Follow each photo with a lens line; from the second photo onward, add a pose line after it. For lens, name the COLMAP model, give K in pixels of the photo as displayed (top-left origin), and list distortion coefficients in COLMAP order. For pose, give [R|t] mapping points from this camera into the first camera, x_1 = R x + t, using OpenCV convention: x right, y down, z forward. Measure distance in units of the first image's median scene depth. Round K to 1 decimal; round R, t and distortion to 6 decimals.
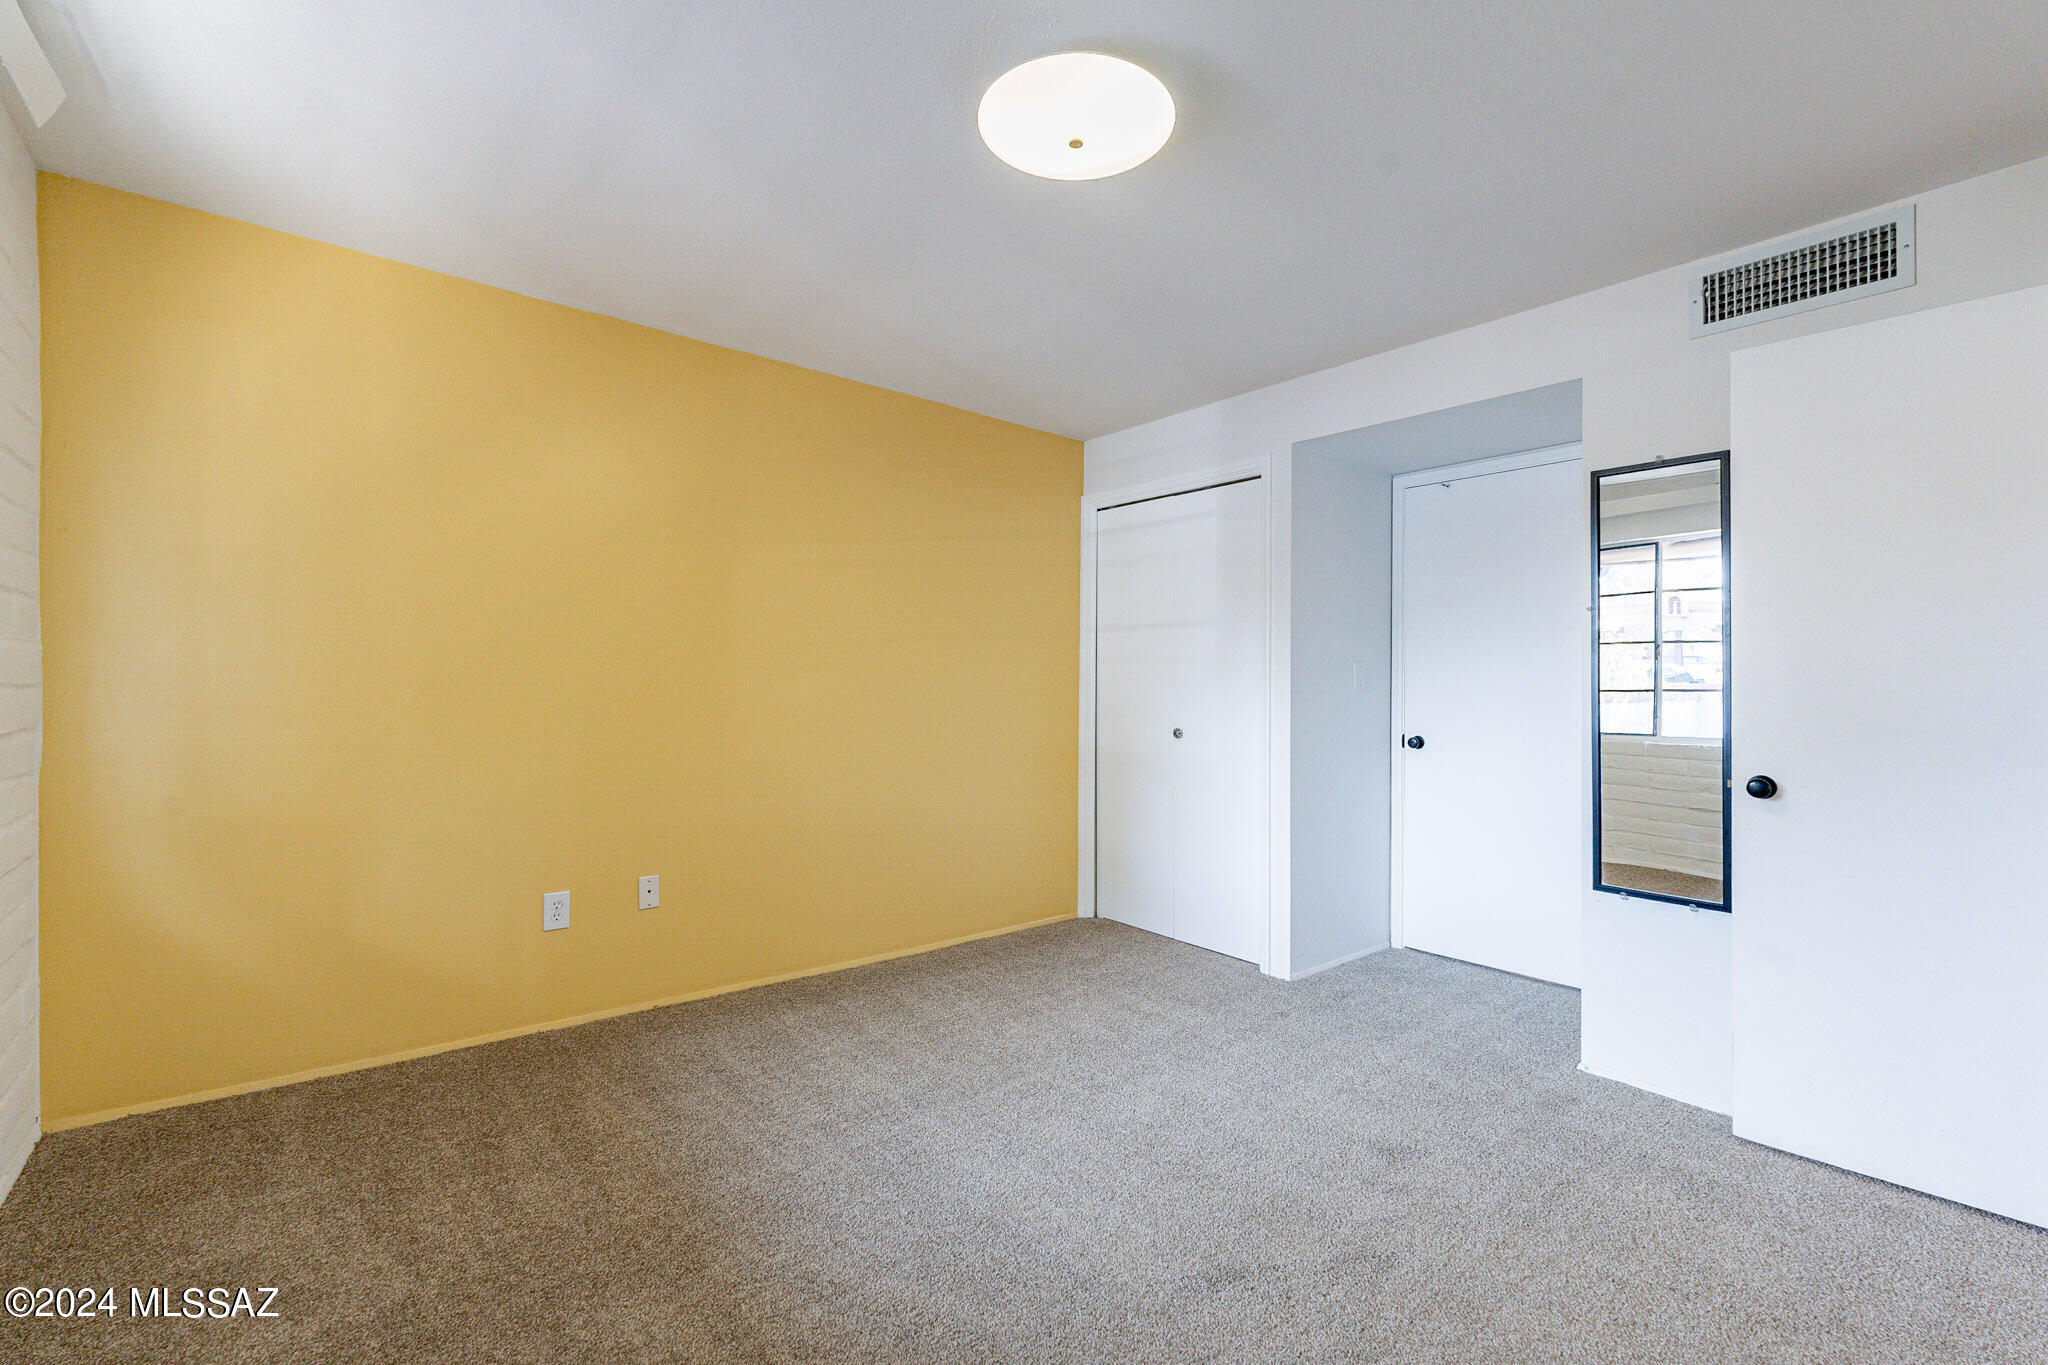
lens RADIAL K [[907.6, 0, 1015.8], [0, 907.6, 679.4], [0, 0, 1]] dist [-0.003192, 0.000039]
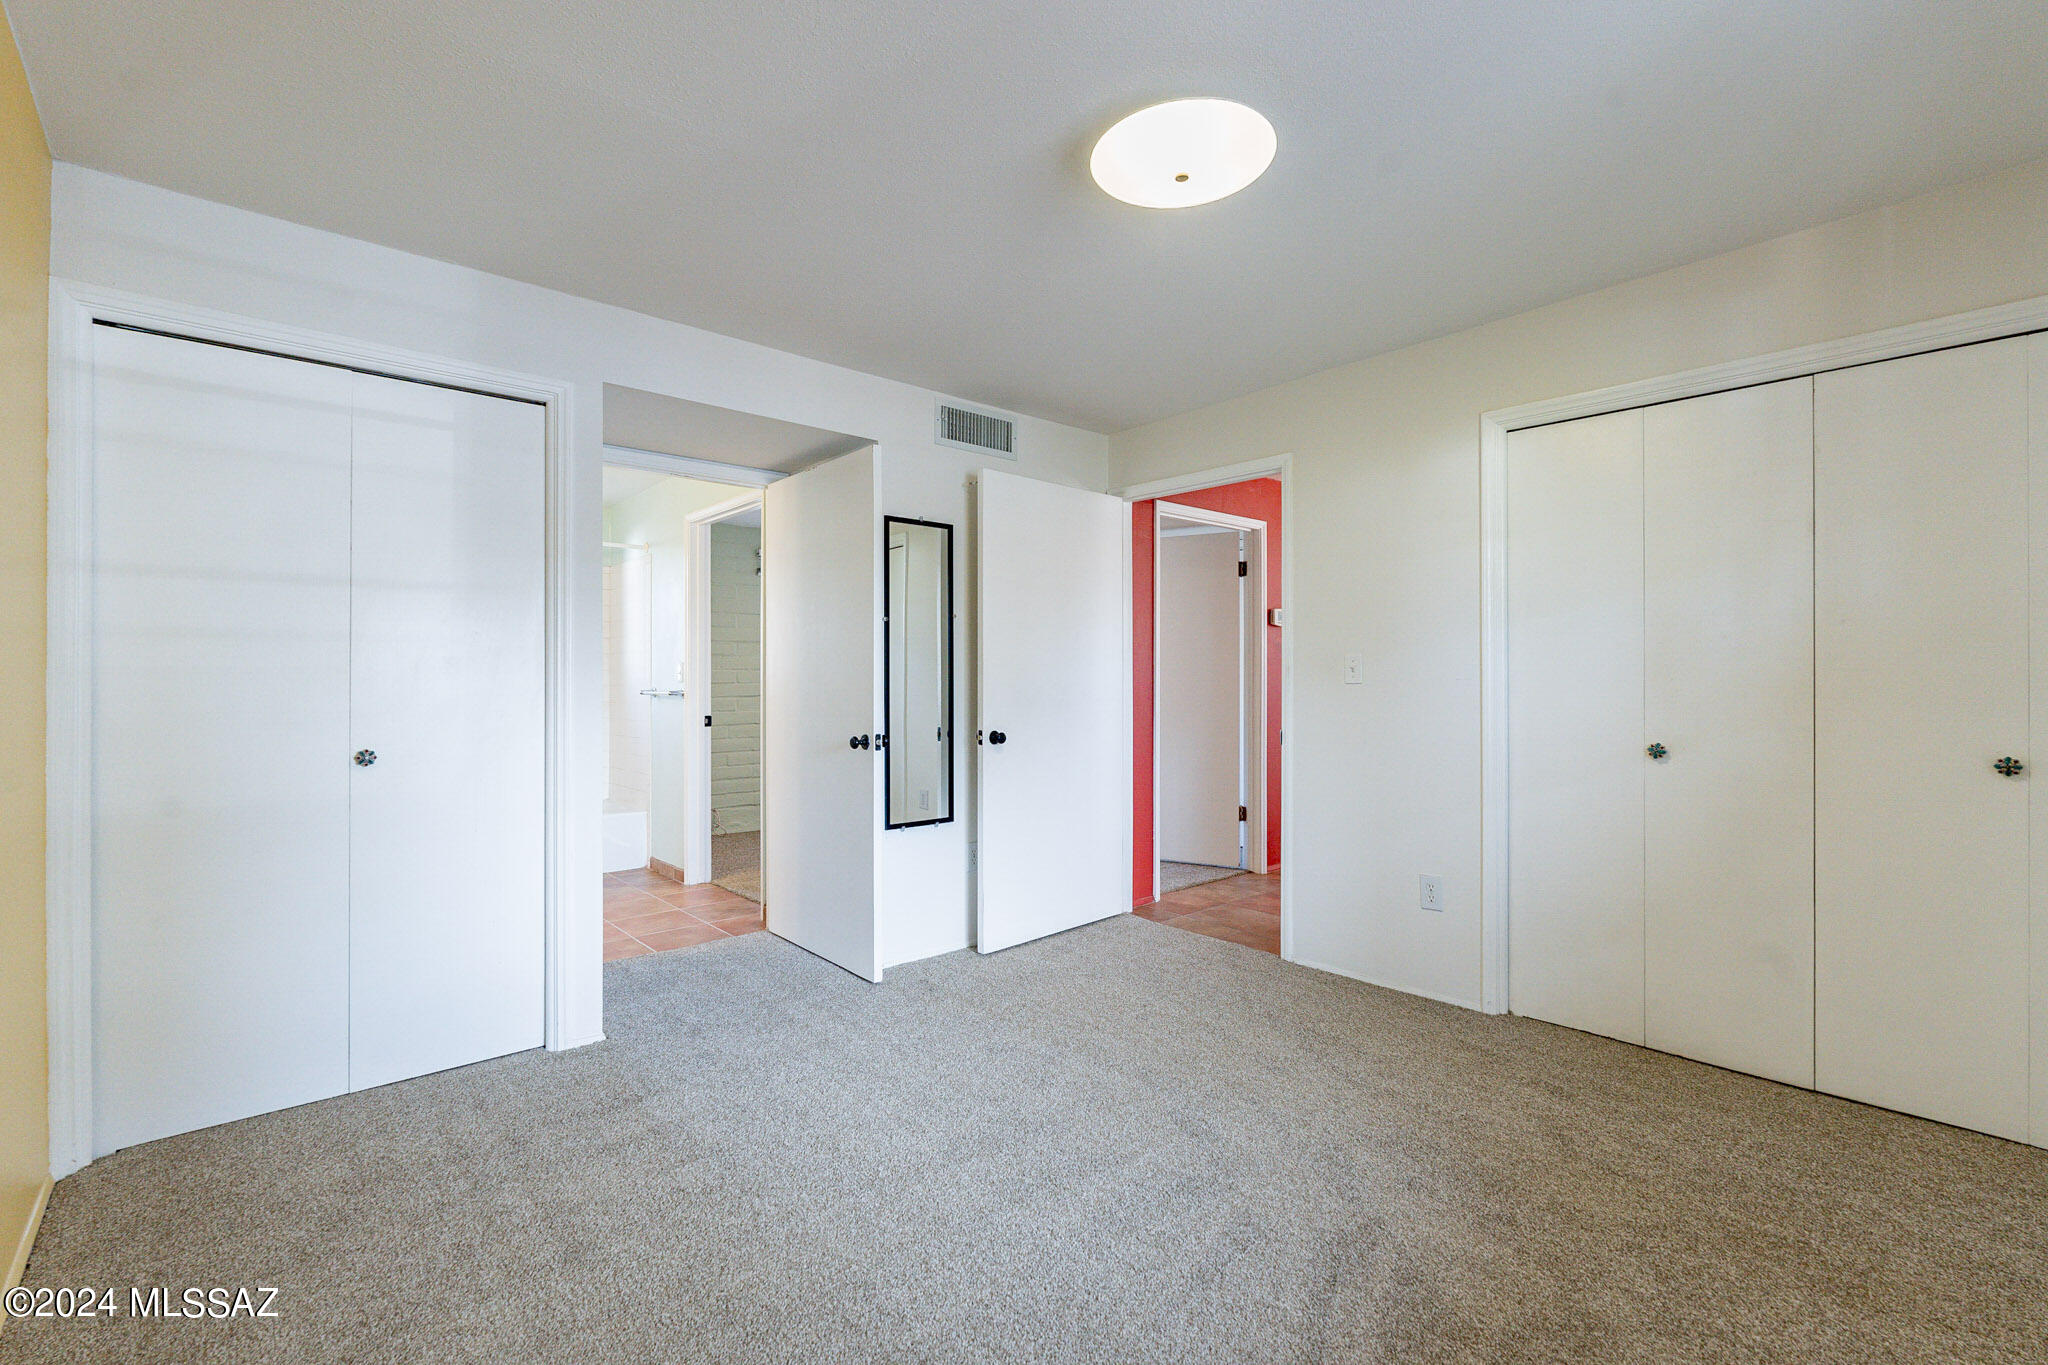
lens RADIAL K [[907.6, 0, 1038.5], [0, 907.6, 685.2], [0, 0, 1]] dist [-0.003192, 0.000039]
pose [[-0.061039, -0.015647, 0.998013, -0.676965], [-0.005409, 0.999868, 0.015345, -0.003474], [-0.998121, -0.004461, -0.061116, 0.832350]]
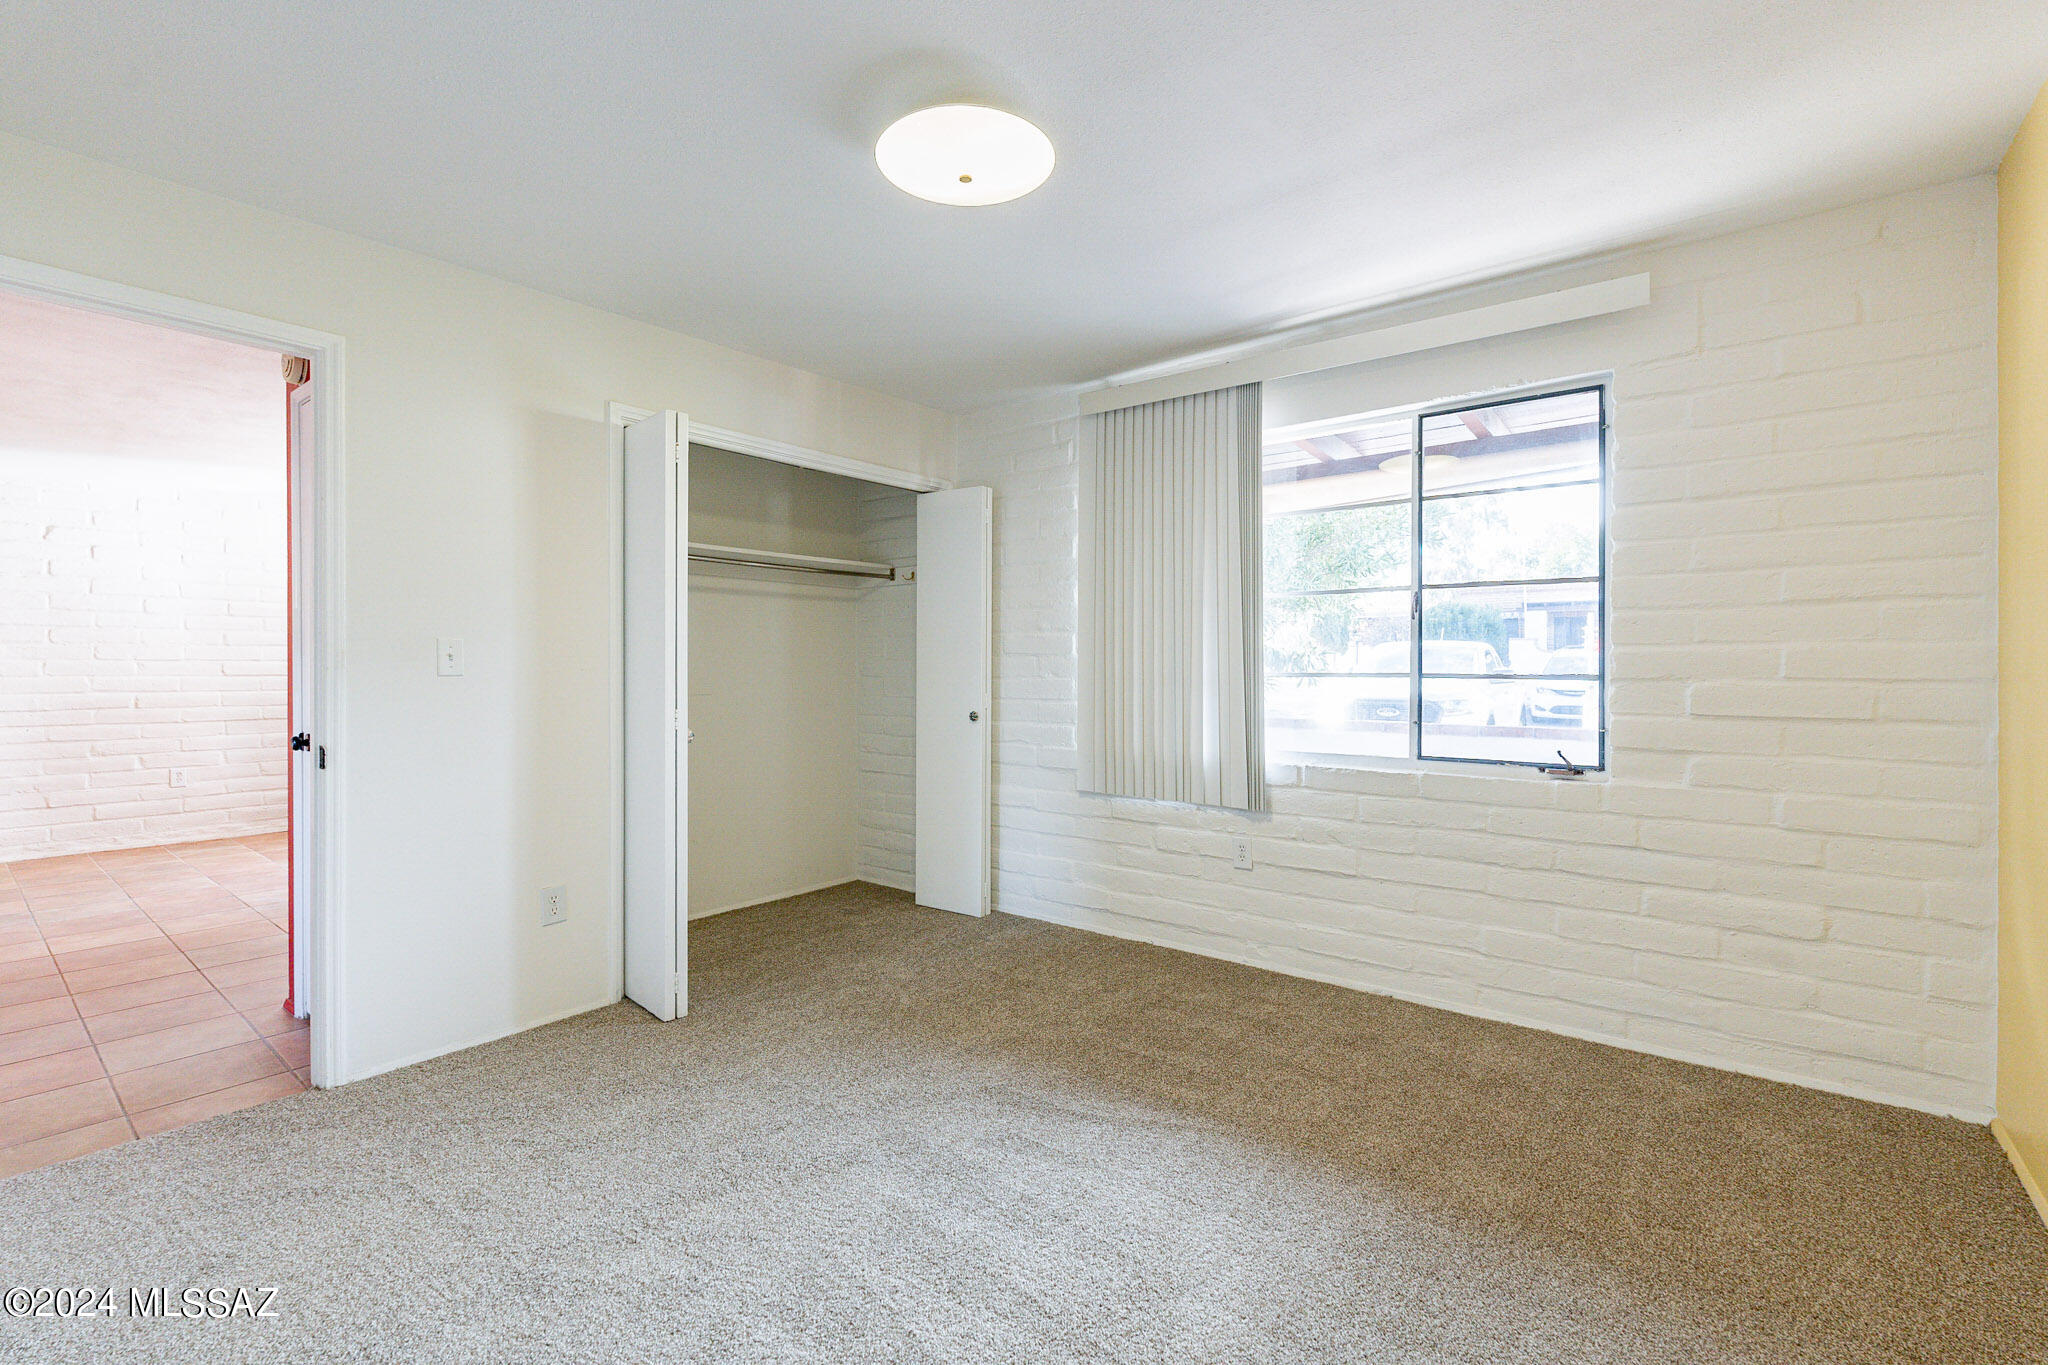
lens RADIAL K [[907.6, 0, 1026.2], [0, 907.6, 678.2], [0, 0, 1]] dist [-0.003192, 0.000039]
pose [[-0.972445, -0.006451, -0.233041, 0.170129], [-0.007362, 0.999968, 0.003044, 0.007120], [0.233014, 0.004675, -0.972462, 1.415428]]
